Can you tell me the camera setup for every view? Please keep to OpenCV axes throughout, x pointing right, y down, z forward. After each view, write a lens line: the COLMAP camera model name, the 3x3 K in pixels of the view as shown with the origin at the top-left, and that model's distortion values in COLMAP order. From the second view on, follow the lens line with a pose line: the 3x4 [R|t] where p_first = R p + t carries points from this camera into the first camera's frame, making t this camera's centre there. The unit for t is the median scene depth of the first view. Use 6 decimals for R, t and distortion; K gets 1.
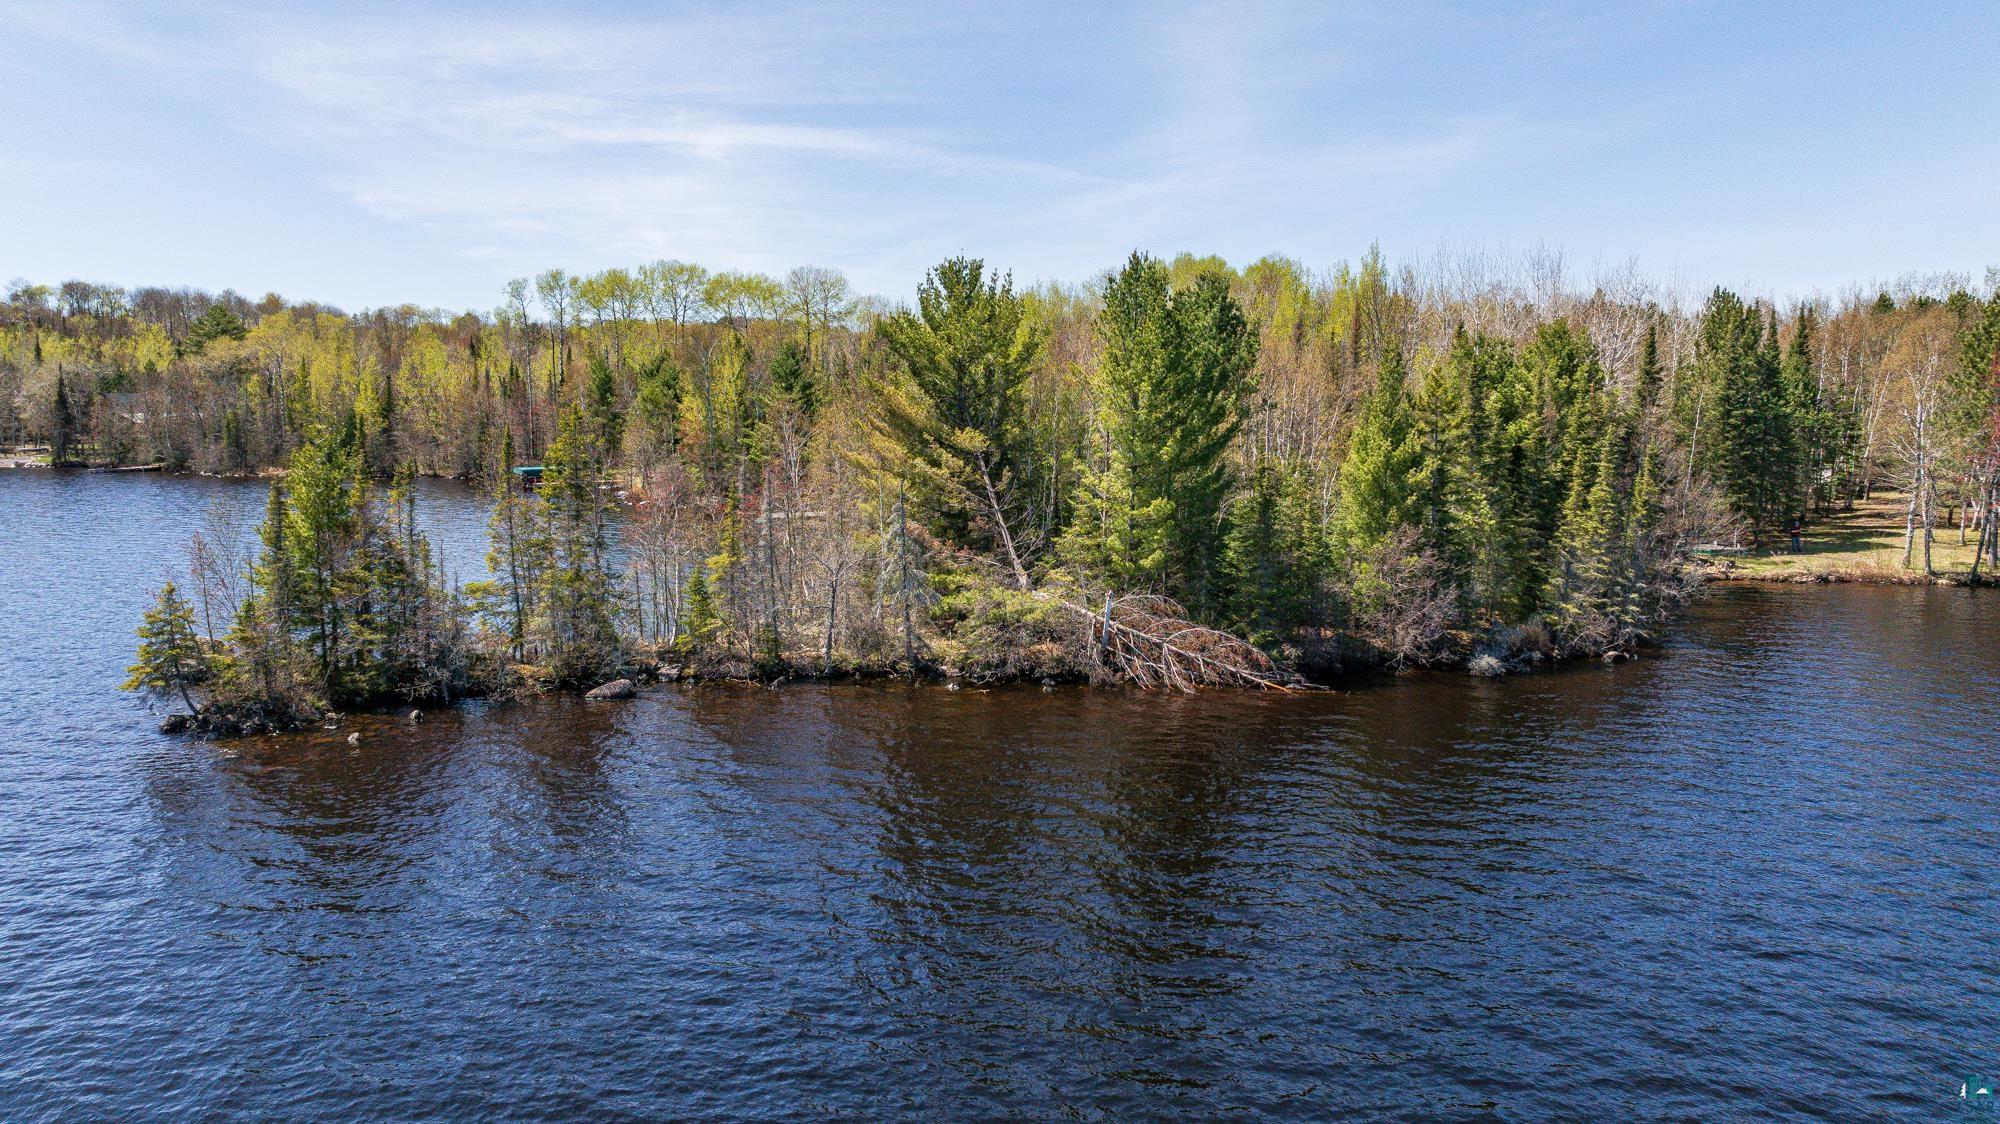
lens RADIAL K [[1411.1, 0, 1006.4], [0, 1411.1, 547.0], [0, 0, 1]] dist [-0.004812, 0.002267]
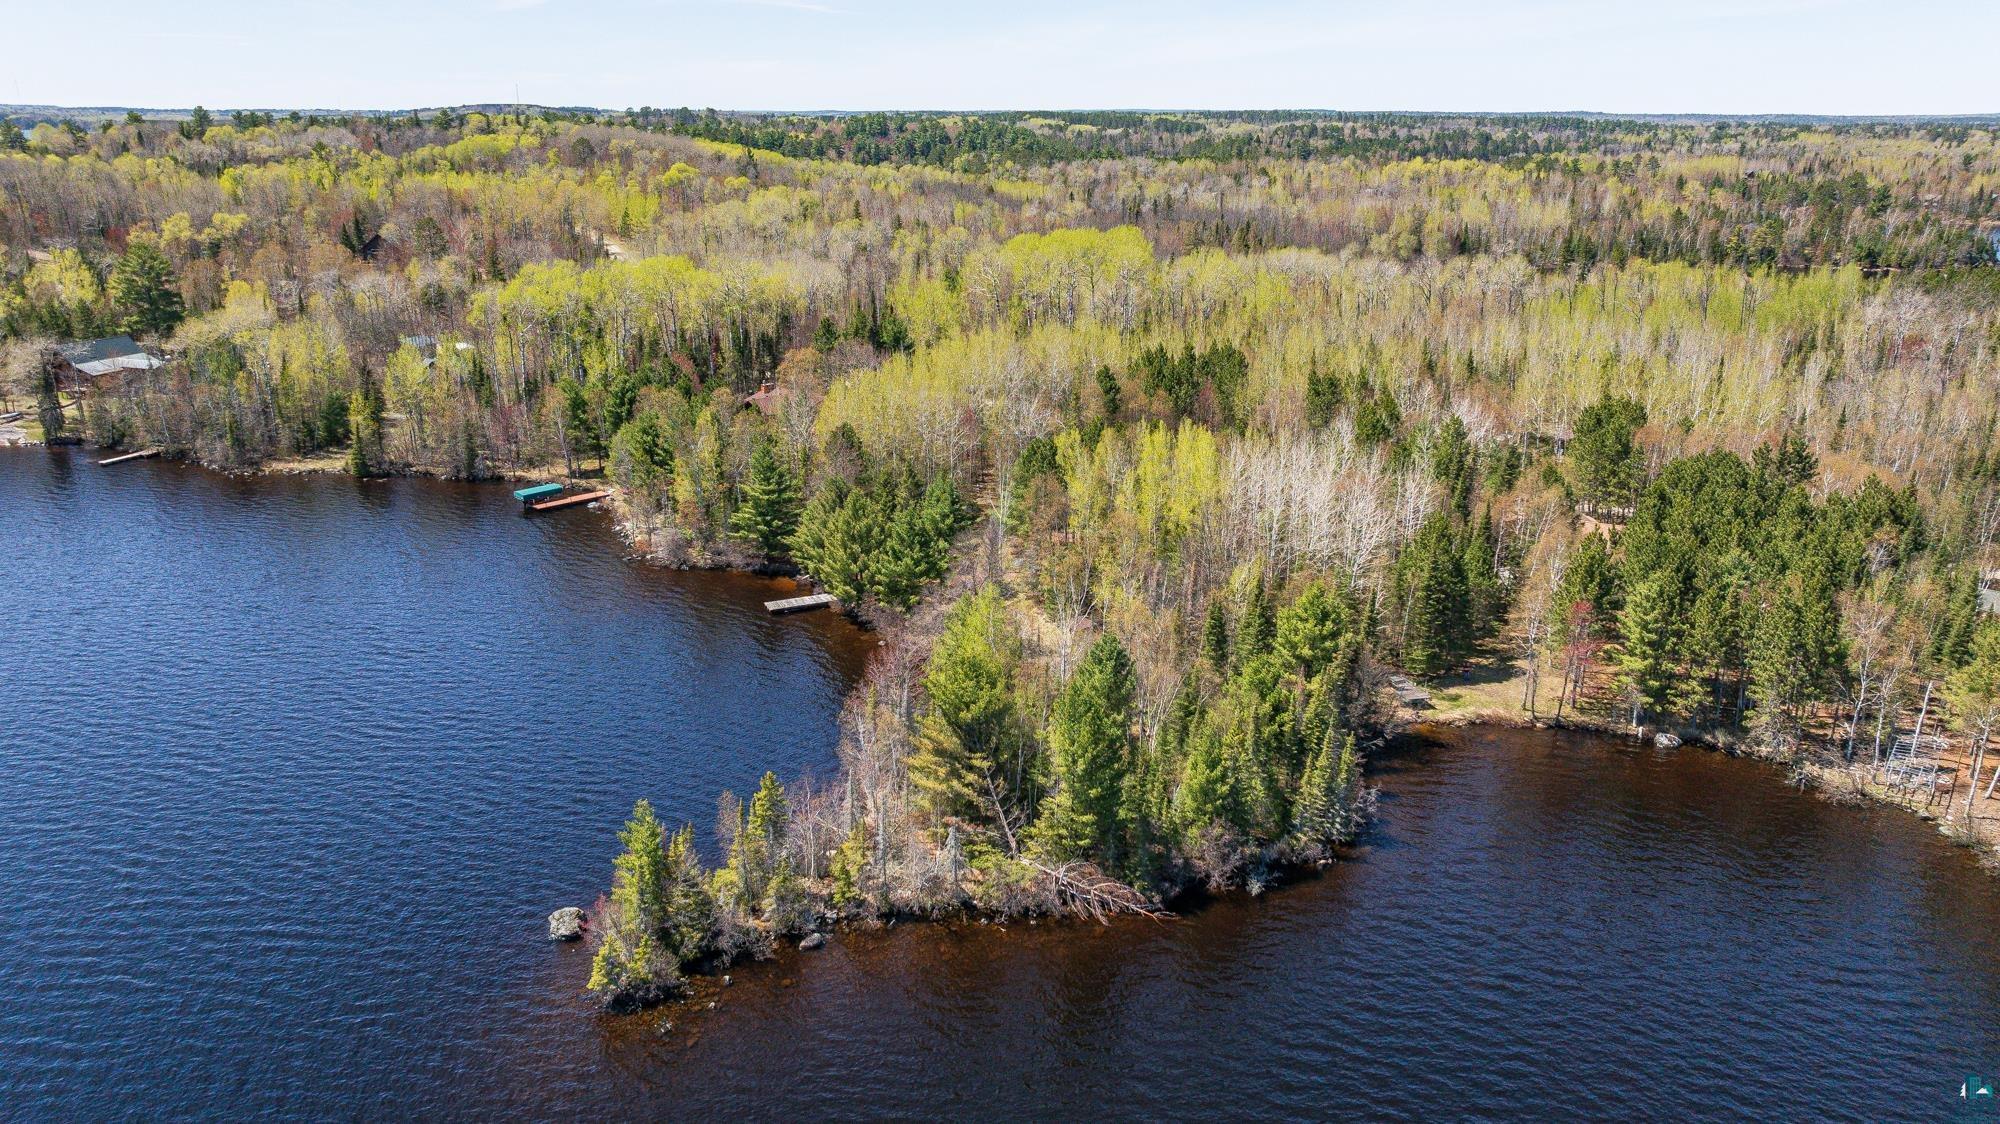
lens RADIAL K [[1403.8, 0, 1000.0], [0, 1403.8, 562.0], [0, 0, 1]] dist [0.004403, 0.004923]
pose [[0.994309, -0.025095, 0.103538, -0.173944], [0.005106, 0.981969, 0.188971, -0.639975], [-0.106413, -0.187367, 0.976509, -0.675596]]
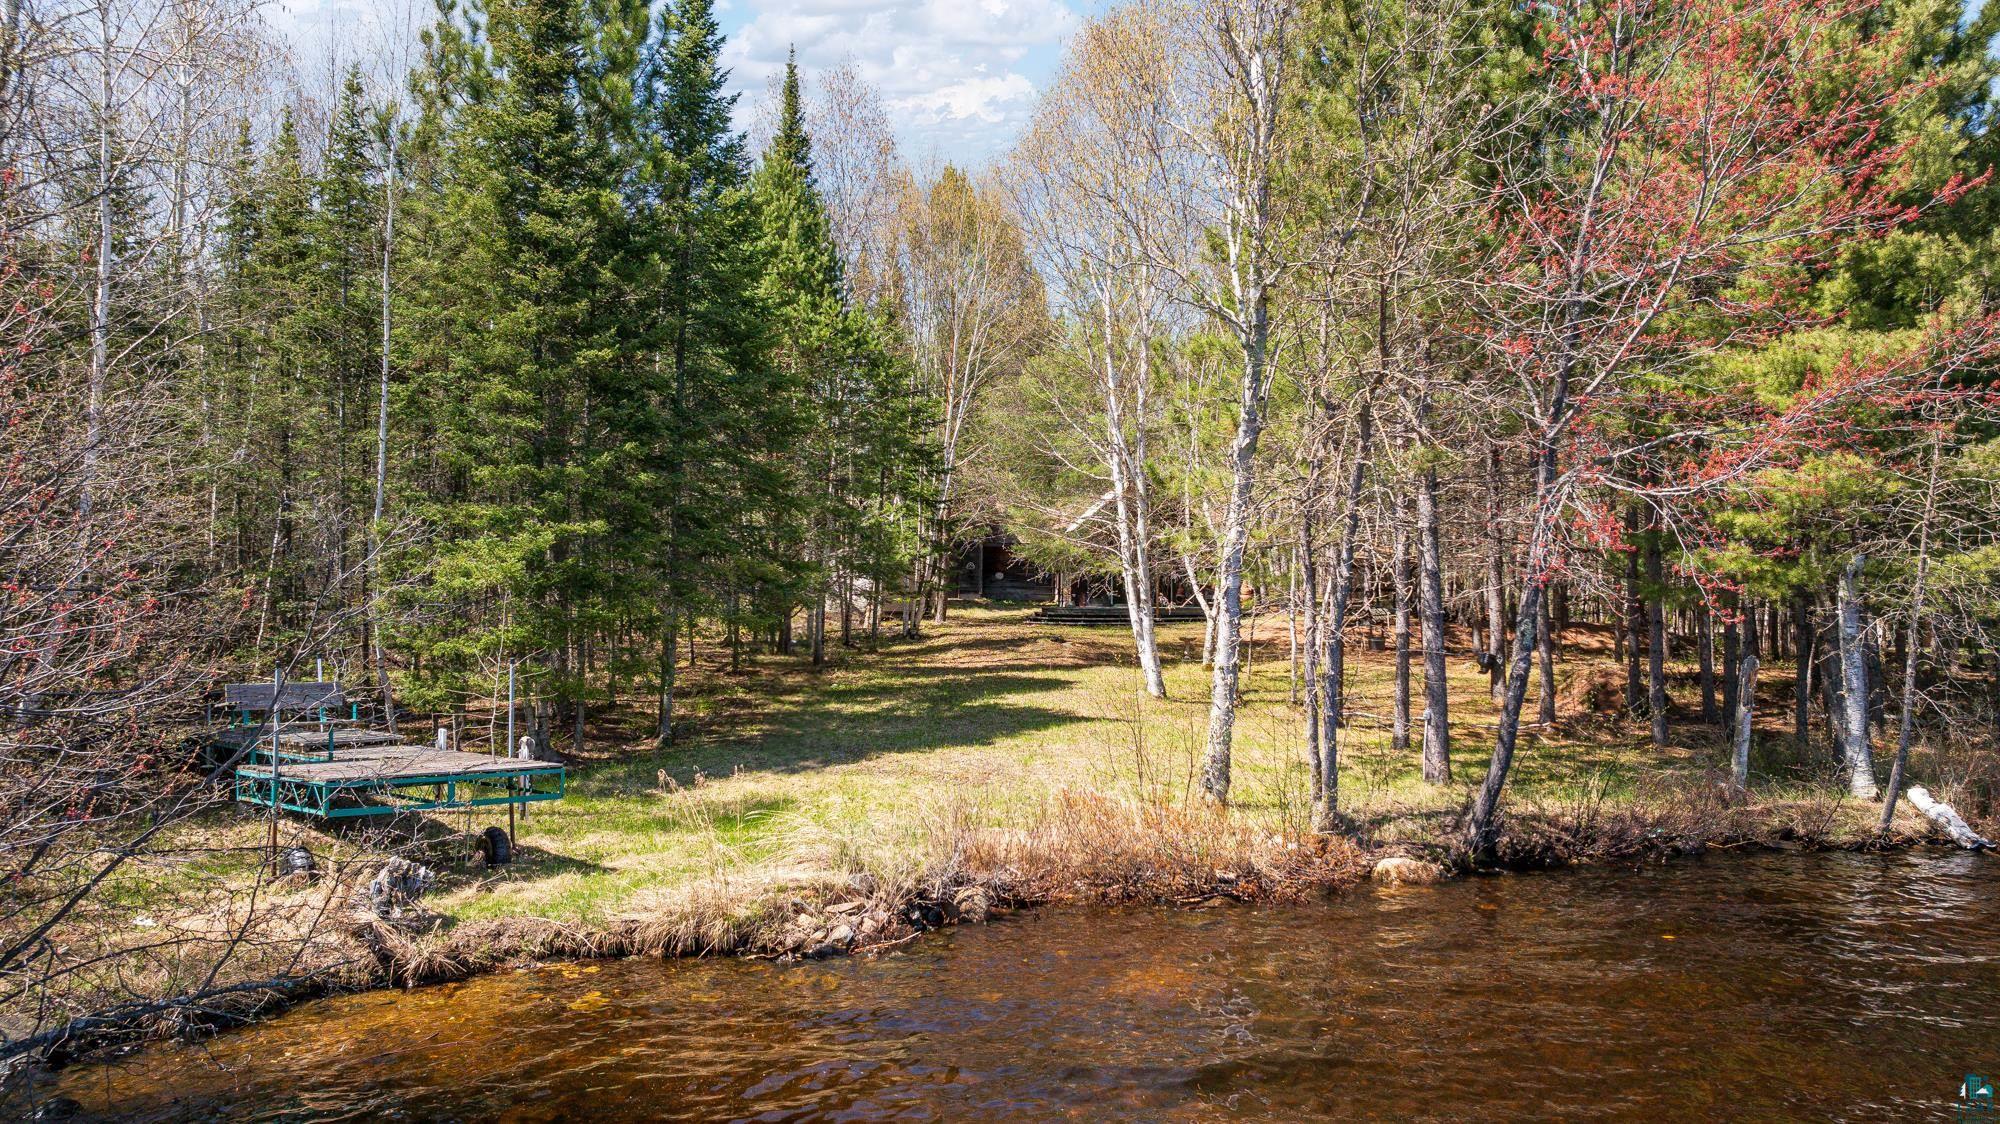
lens RADIAL K [[1411.1, 0, 1006.4], [0, 1411.1, 547.0], [0, 0, 1]] dist [-0.004812, 0.002267]
pose [[0.795199, 0.027604, 0.605720, 0.651551], [0.058861, 0.990731, -0.122423, -0.000955], [-0.603485, 0.133004, 0.786203, 1.156221]]
